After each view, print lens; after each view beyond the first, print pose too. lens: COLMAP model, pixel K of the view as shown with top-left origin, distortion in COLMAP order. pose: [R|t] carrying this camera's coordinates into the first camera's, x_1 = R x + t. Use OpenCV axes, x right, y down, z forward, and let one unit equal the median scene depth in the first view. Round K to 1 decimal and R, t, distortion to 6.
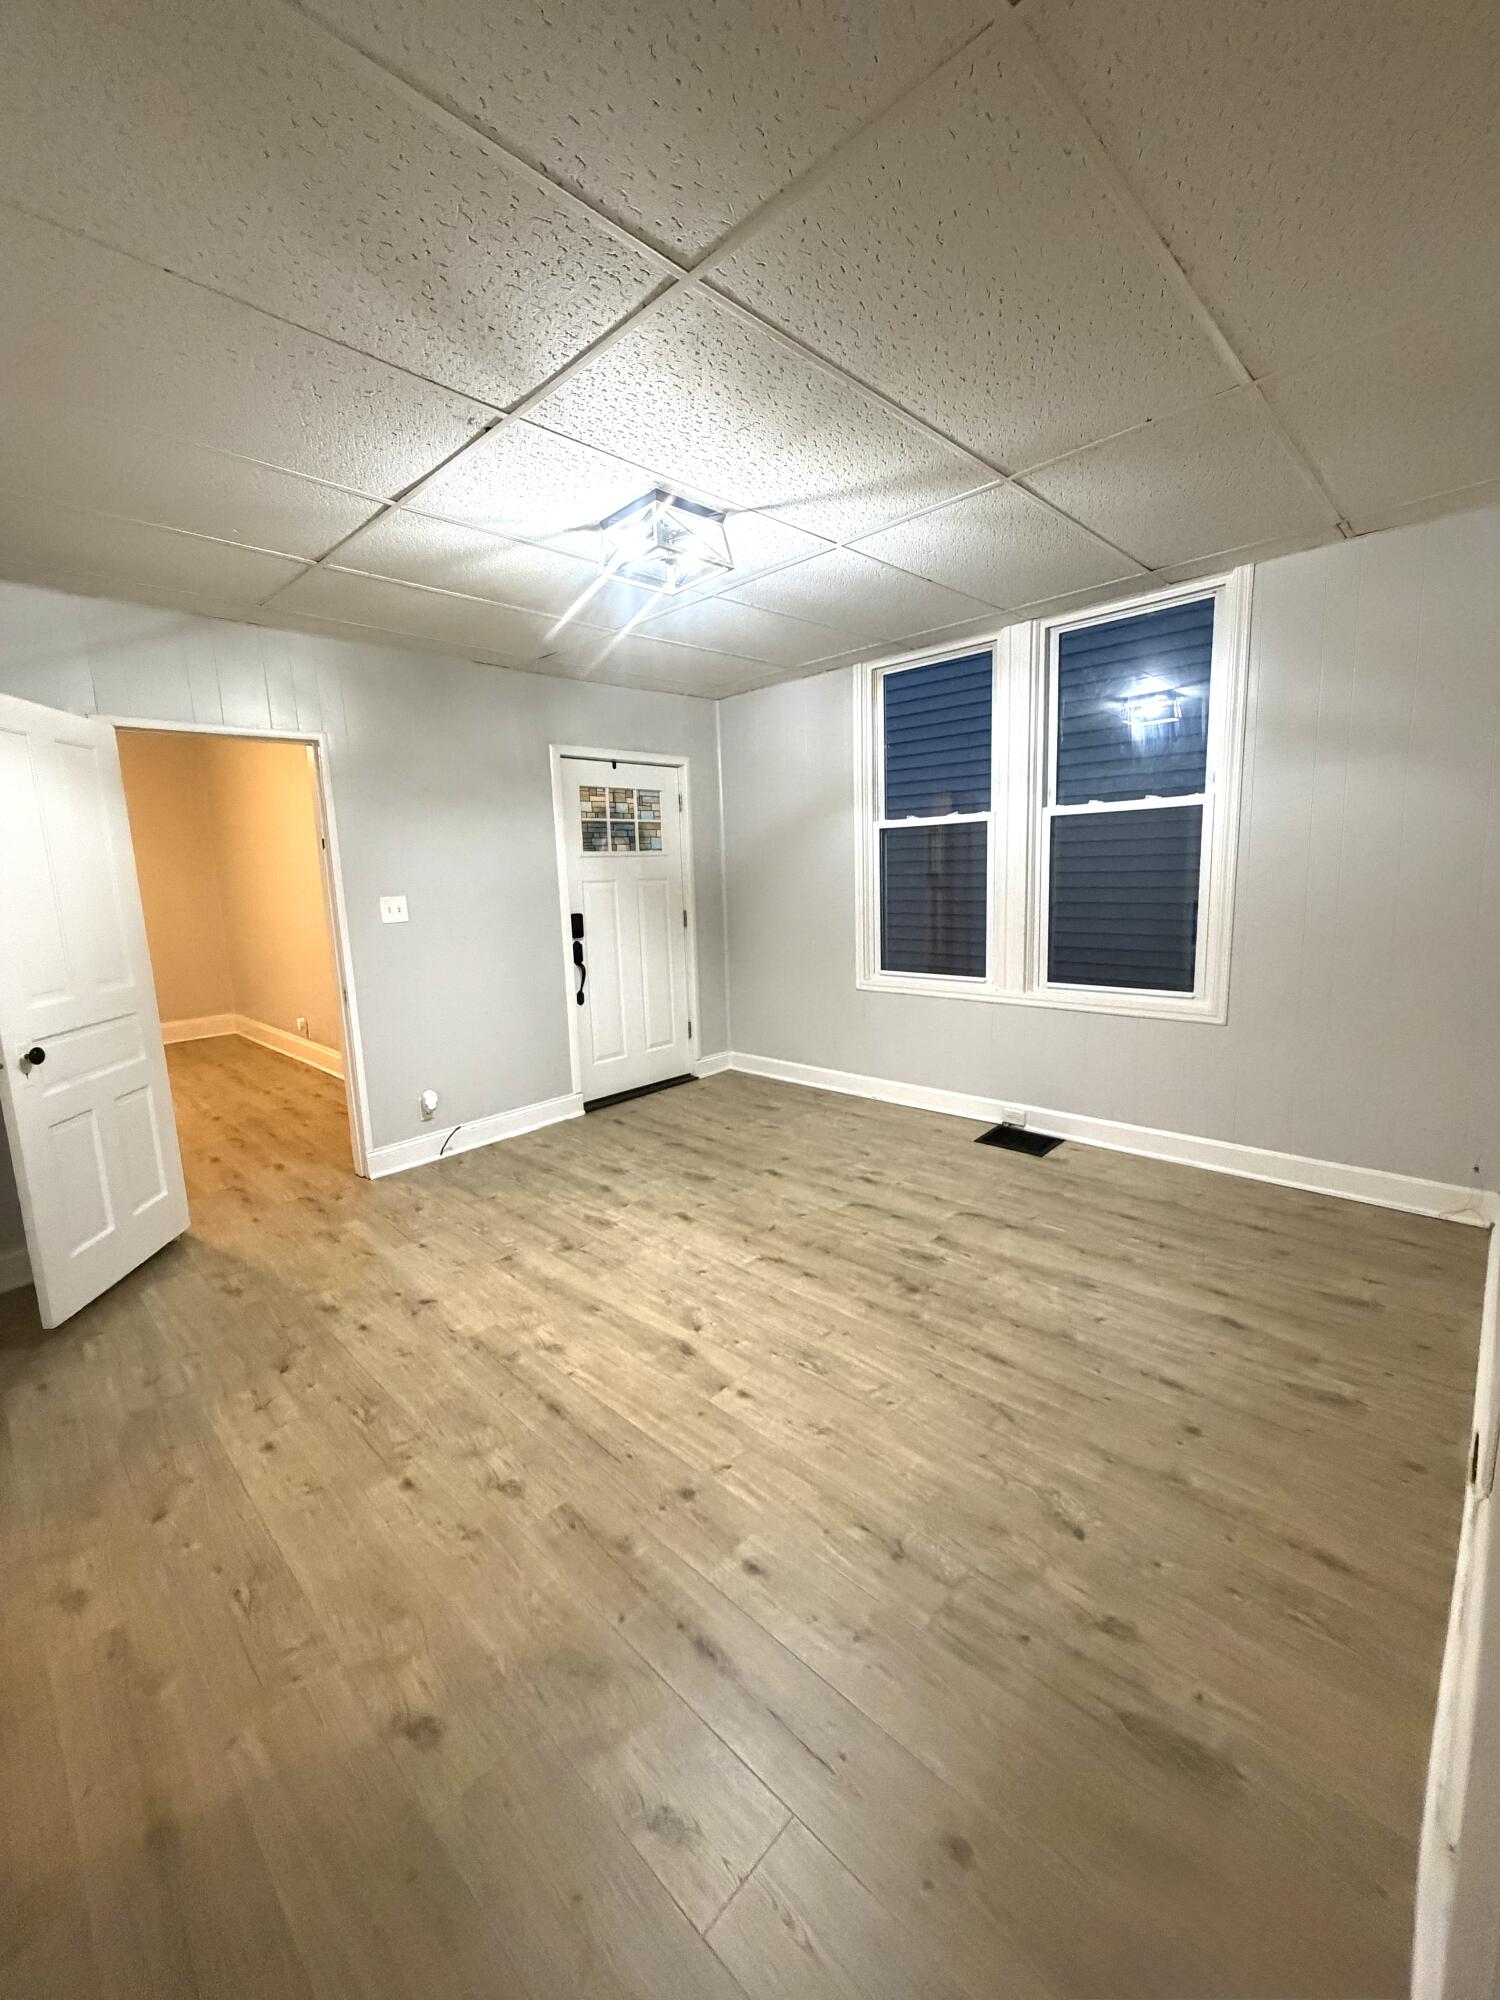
lens RADIAL K [[801.3, 0, 748.7], [0, 801.3, 992.8], [0, 0, 1]] dist [0.001592, 0.000474]
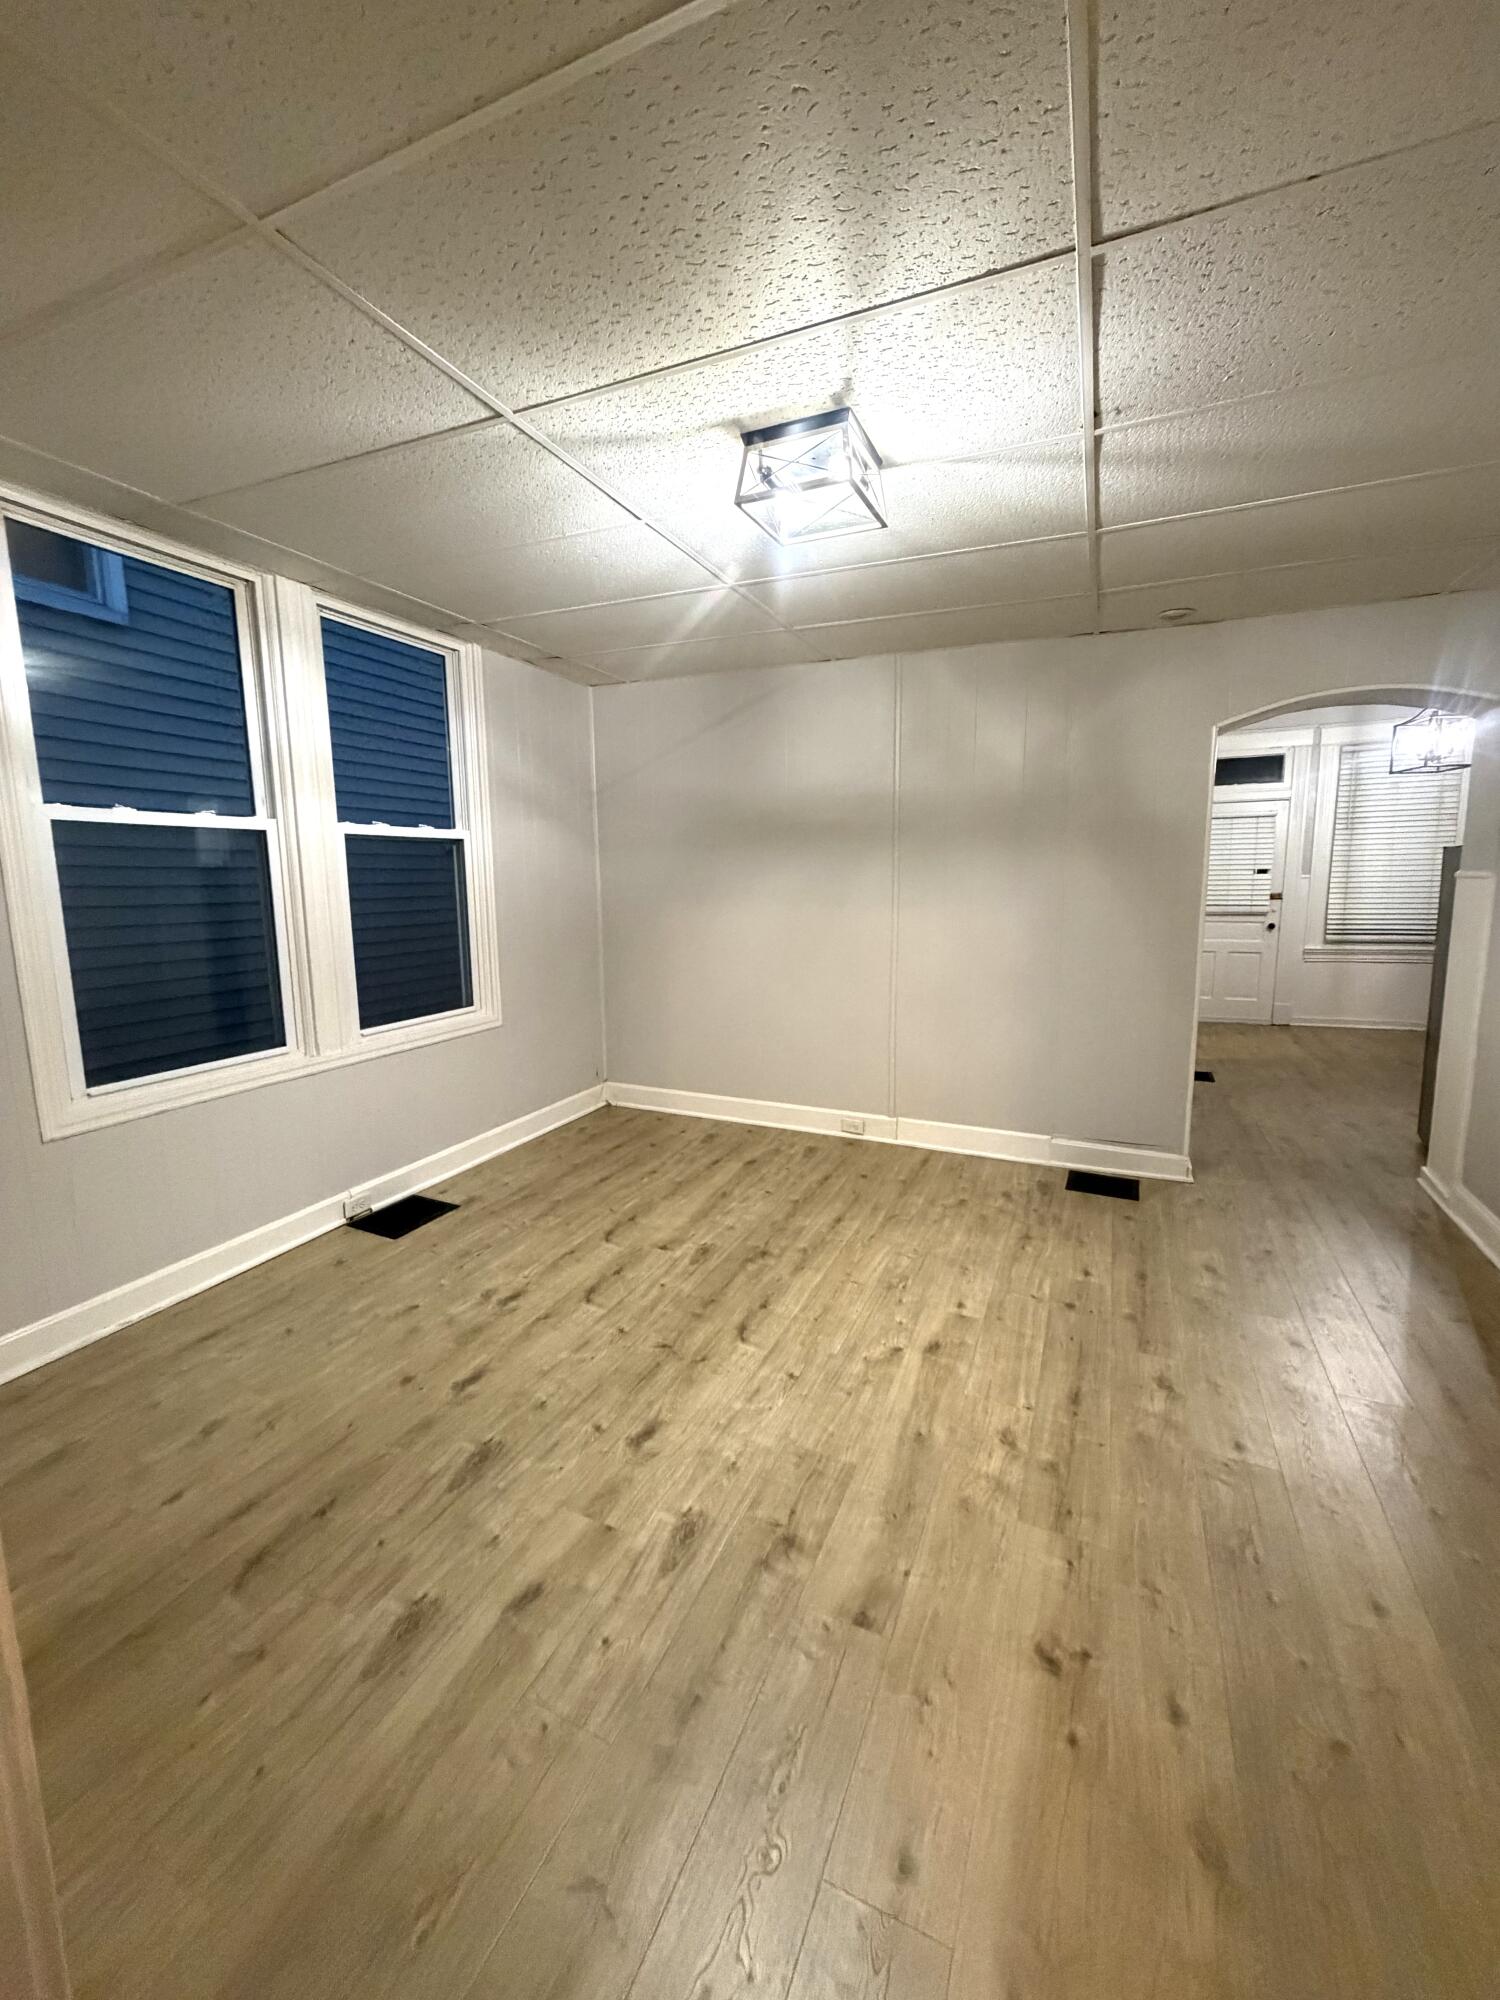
lens RADIAL K [[801.3, 0, 749.0], [0, 801.3, 993.8], [0, 0, 1]] dist [0.001592, 0.000474]
pose [[-0.341226, -0.098762, 0.934779, -0.687746], [0.165913, 0.972523, 0.163313, -0.150342], [-0.925223, 0.210819, -0.315464, 1.094616]]
